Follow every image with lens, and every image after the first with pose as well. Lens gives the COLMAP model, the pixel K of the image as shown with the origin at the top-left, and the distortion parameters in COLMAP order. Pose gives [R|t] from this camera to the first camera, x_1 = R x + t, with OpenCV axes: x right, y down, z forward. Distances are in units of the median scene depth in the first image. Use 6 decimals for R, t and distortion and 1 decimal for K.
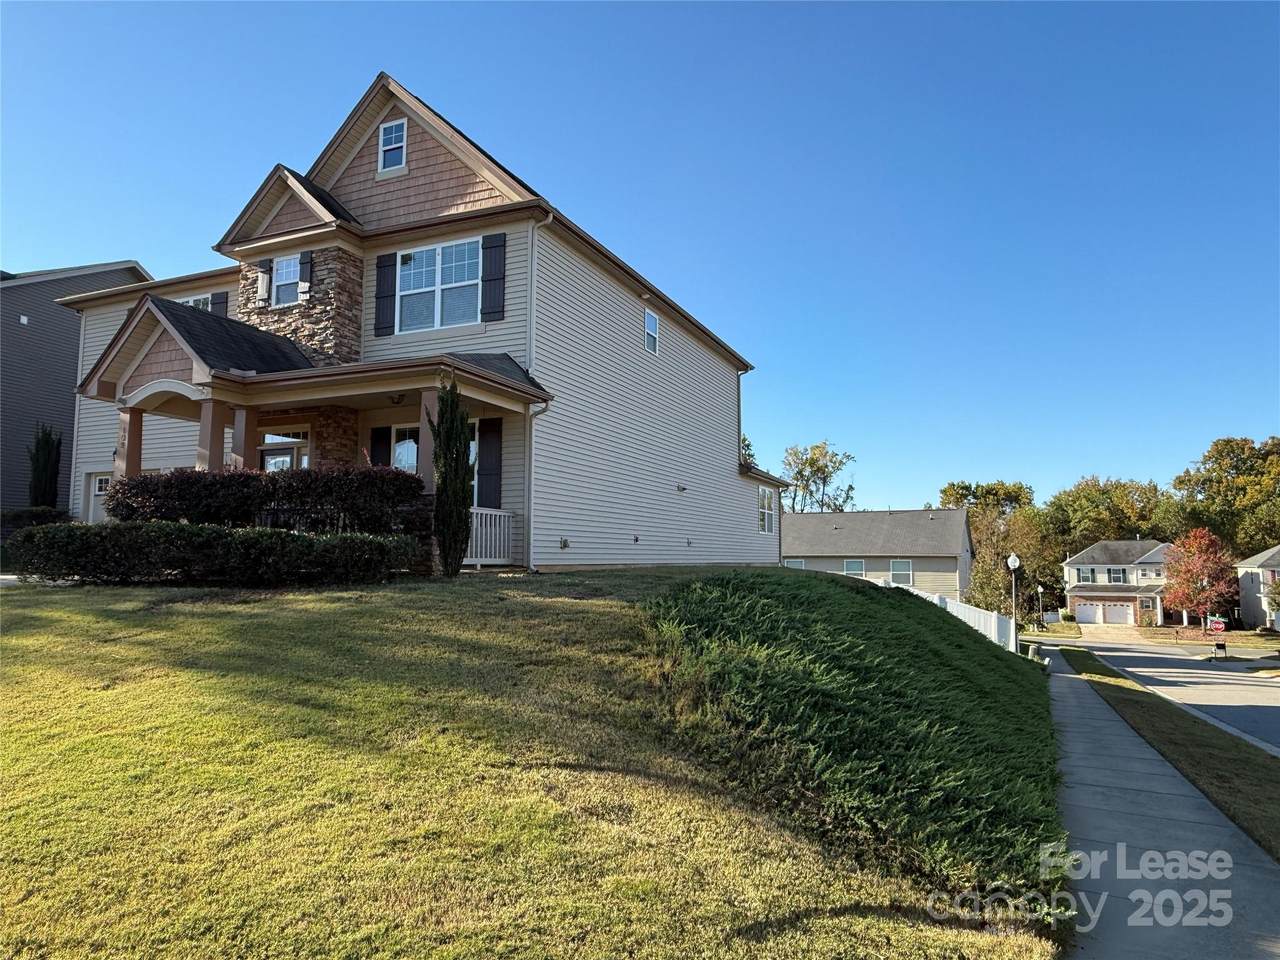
lens RADIAL K [[815.6, 0, 635.5], [0, 815.6, 485.4], [0, 0, 1]] dist [0.000784, -0.000172]
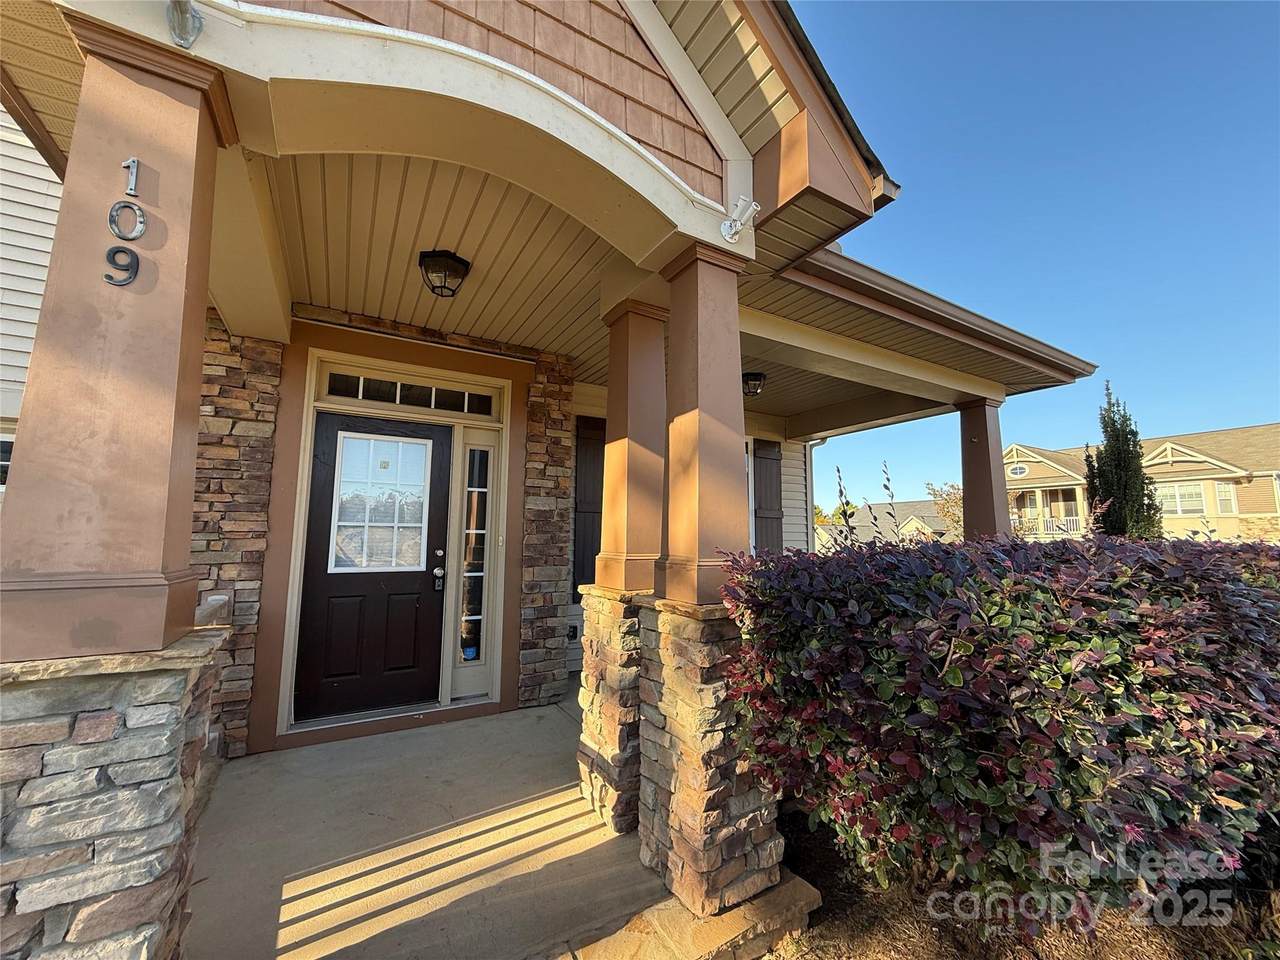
lens RADIAL K [[508.3, 0, 642.8], [0, 508.3, 479.7], [0, 0, 1]] dist [-0.002797, -0.000005]
pose [[0.586987, 0.092902, 0.804249, -0.566083], [-0.077107, 0.995294, -0.058694, -0.010501], [-0.805916, -0.027561, 0.591388, 0.758608]]
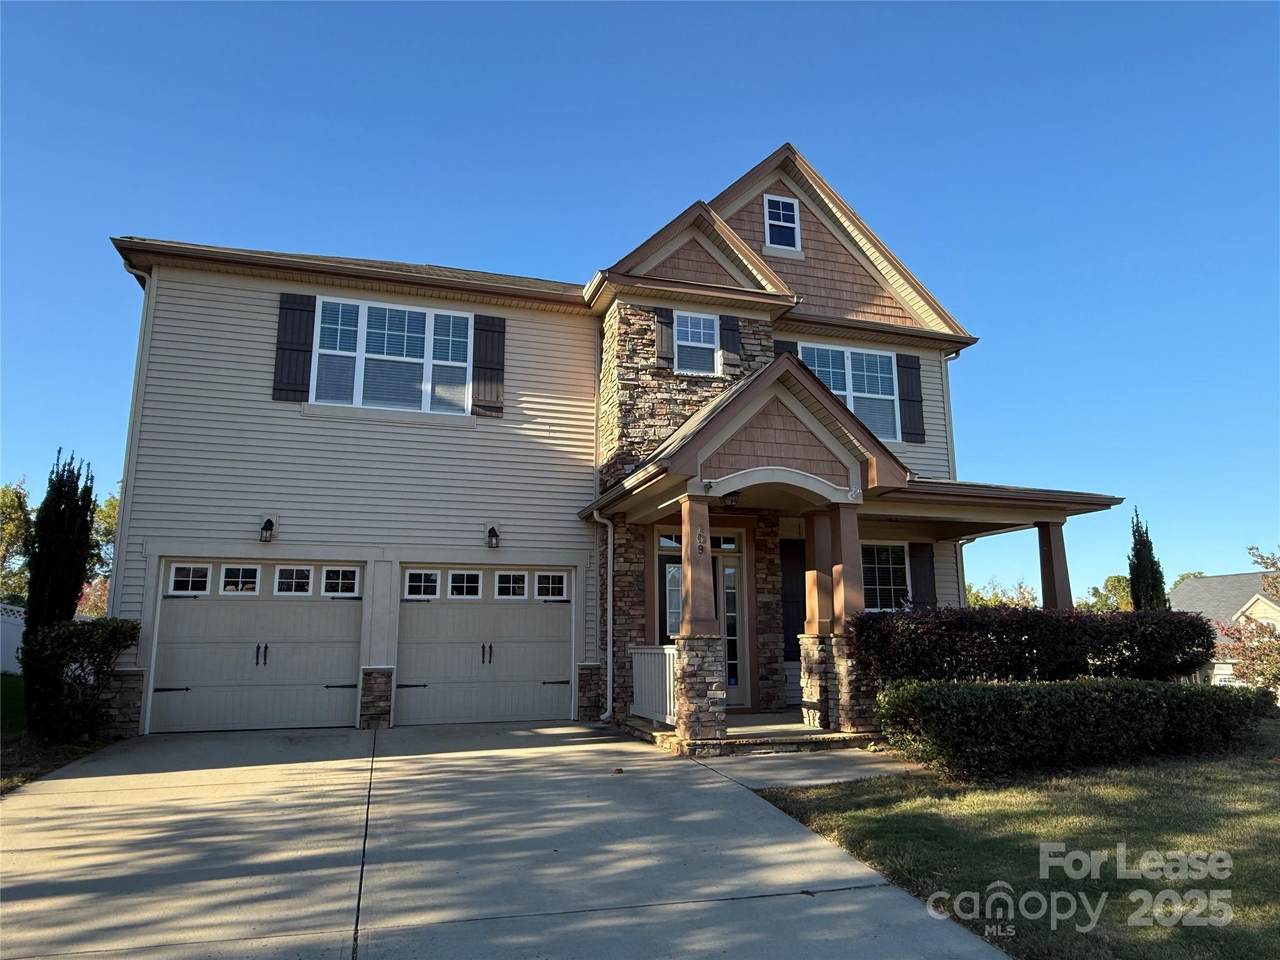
lens RADIAL K [[815.6, 0, 643.6], [0, 815.6, 487.1], [0, 0, 1]] dist [0.000784, -0.000172]
pose [[0.752684, 0.115766, 0.648124, -0.978071], [-0.051041, 0.991717, -0.117862, -0.016469], [-0.656400, 0.055632, 0.752359, 0.452293]]
